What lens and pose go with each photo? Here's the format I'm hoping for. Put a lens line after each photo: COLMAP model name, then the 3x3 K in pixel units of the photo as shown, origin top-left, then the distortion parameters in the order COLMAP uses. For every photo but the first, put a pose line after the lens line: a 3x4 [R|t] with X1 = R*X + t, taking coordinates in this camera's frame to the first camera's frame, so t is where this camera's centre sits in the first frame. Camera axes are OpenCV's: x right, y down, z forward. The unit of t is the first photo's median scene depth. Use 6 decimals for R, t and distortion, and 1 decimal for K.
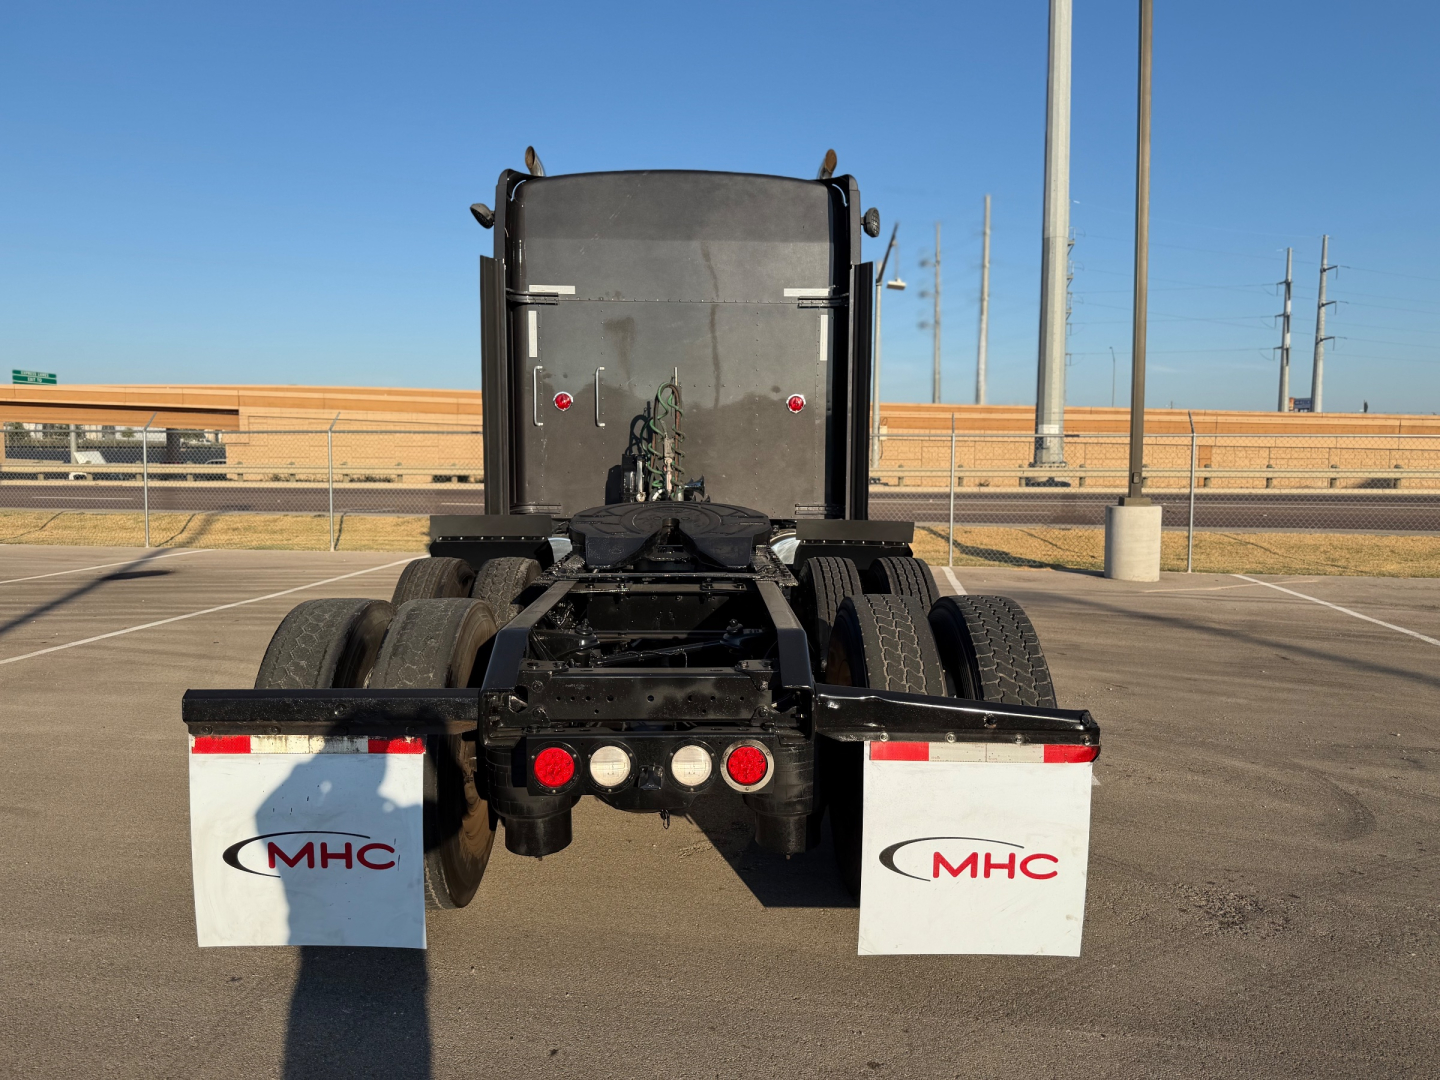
lens RADIAL K [[1075.7, 0, 730.9], [0, 1075.7, 535.5], [0, 0, 1]] dist [0.122186, -0.158771]
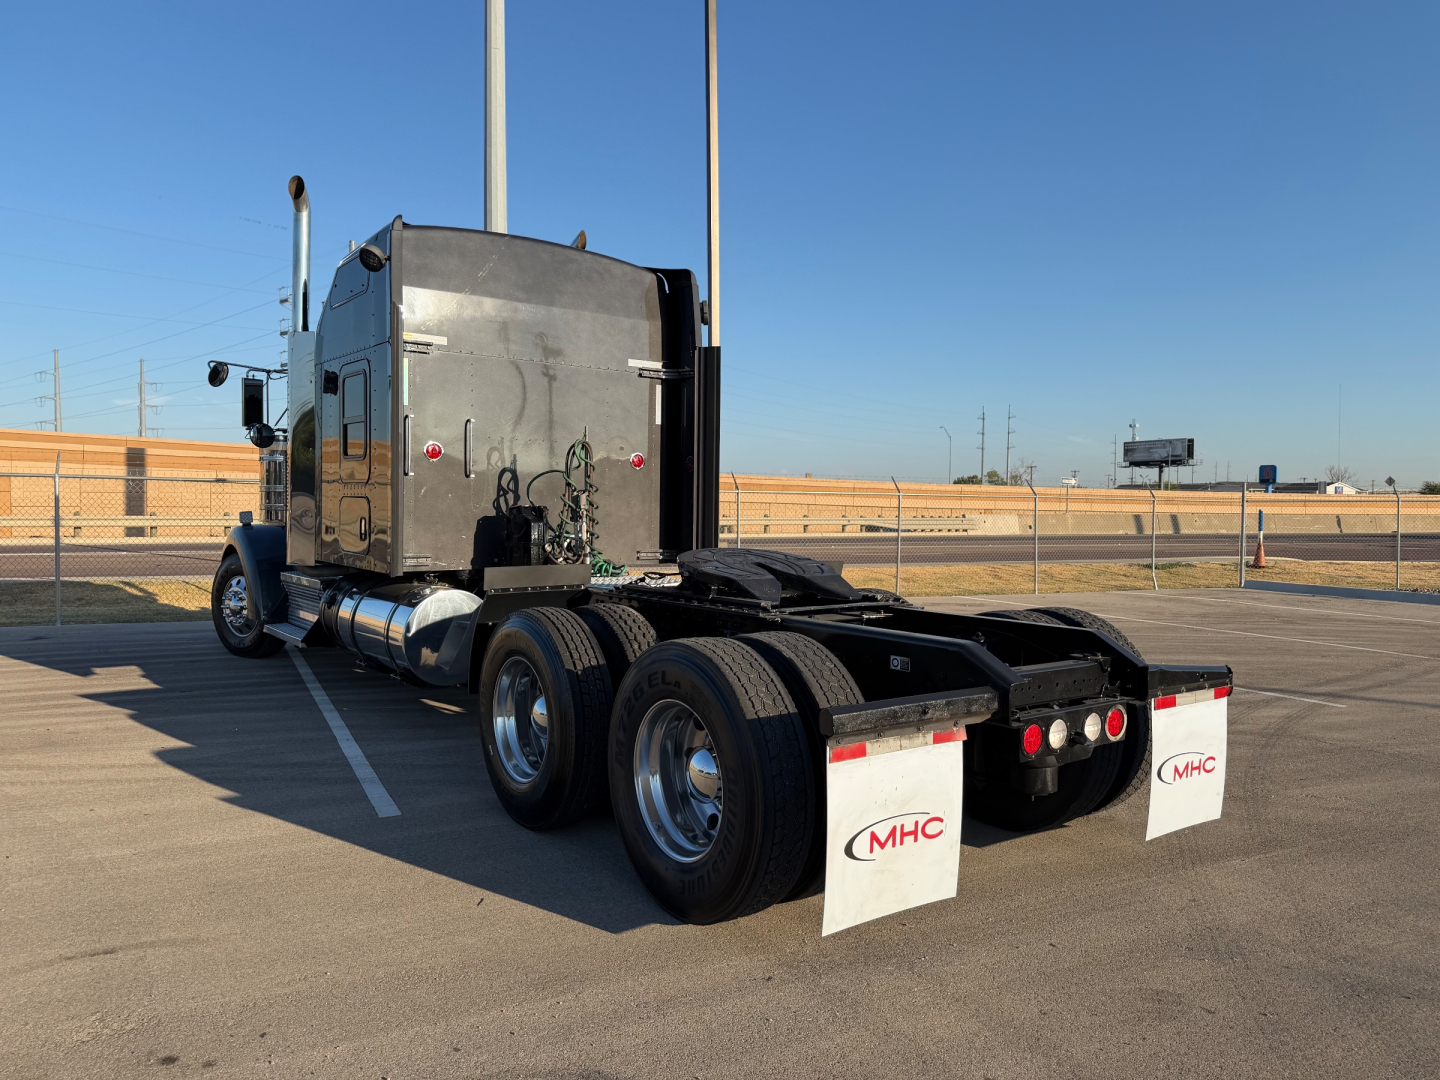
lens RADIAL K [[1075.7, 0, 730.9], [0, 1075.7, 535.5], [0, 0, 1]] dist [0.122186, -0.158771]
pose [[0.790858, -0.012909, 0.611863, -0.654658], [0.039728, 0.998752, -0.030278, -0.008242], [-0.610709, 0.048254, 0.790384, 0.067912]]
